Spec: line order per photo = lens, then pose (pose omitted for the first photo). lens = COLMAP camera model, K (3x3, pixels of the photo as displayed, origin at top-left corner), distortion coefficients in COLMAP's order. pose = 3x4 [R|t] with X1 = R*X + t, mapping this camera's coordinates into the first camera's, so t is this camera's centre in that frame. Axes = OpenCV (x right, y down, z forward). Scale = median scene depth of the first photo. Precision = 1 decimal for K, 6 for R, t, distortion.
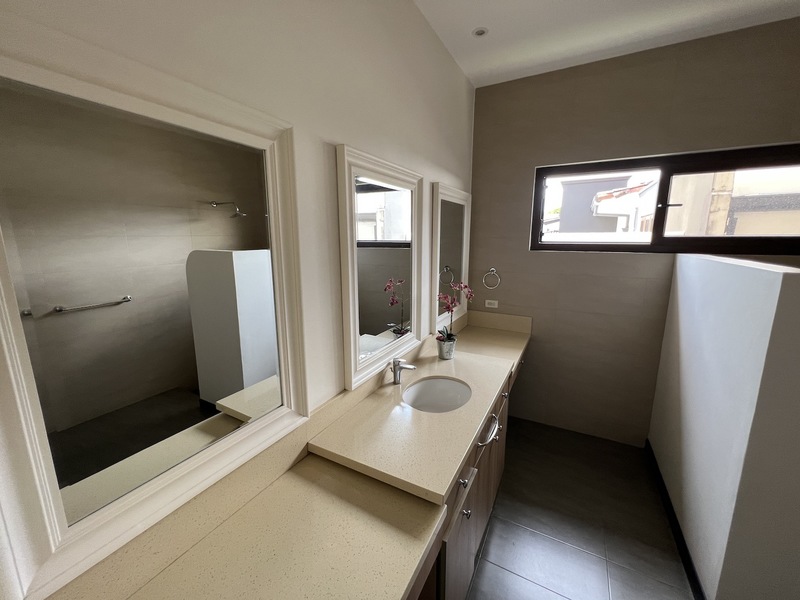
lens RADIAL K [[323.5, 0, 400.7], [0, 323.5, 297.8], [0, 0, 1]] dist [0.003117, 0.000167]
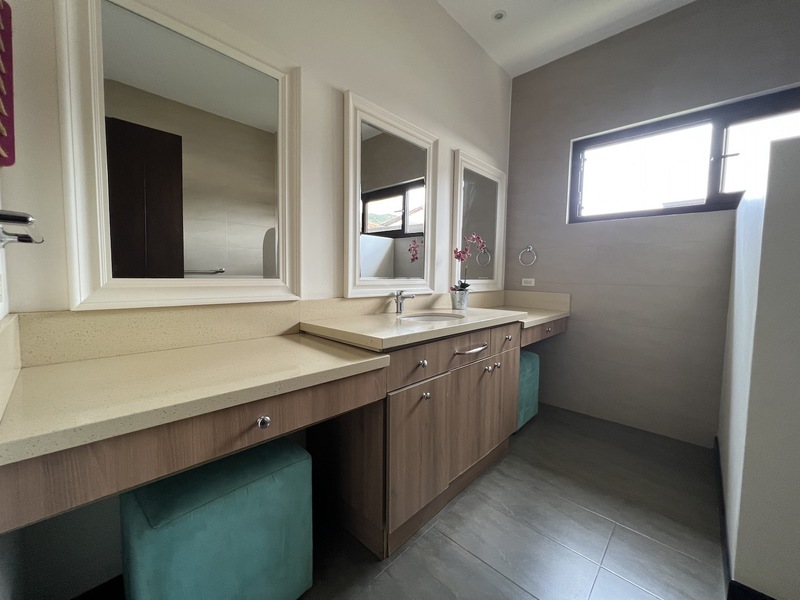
lens RADIAL K [[323.5, 0, 399.7], [0, 323.5, 298.2], [0, 0, 1]] dist [0.003117, 0.000167]
pose [[0.964881, 0.035631, -0.260260, 0.222998], [-0.066437, 0.991648, -0.110544, 0.274888], [0.254147, 0.123953, 0.959190, -0.040734]]
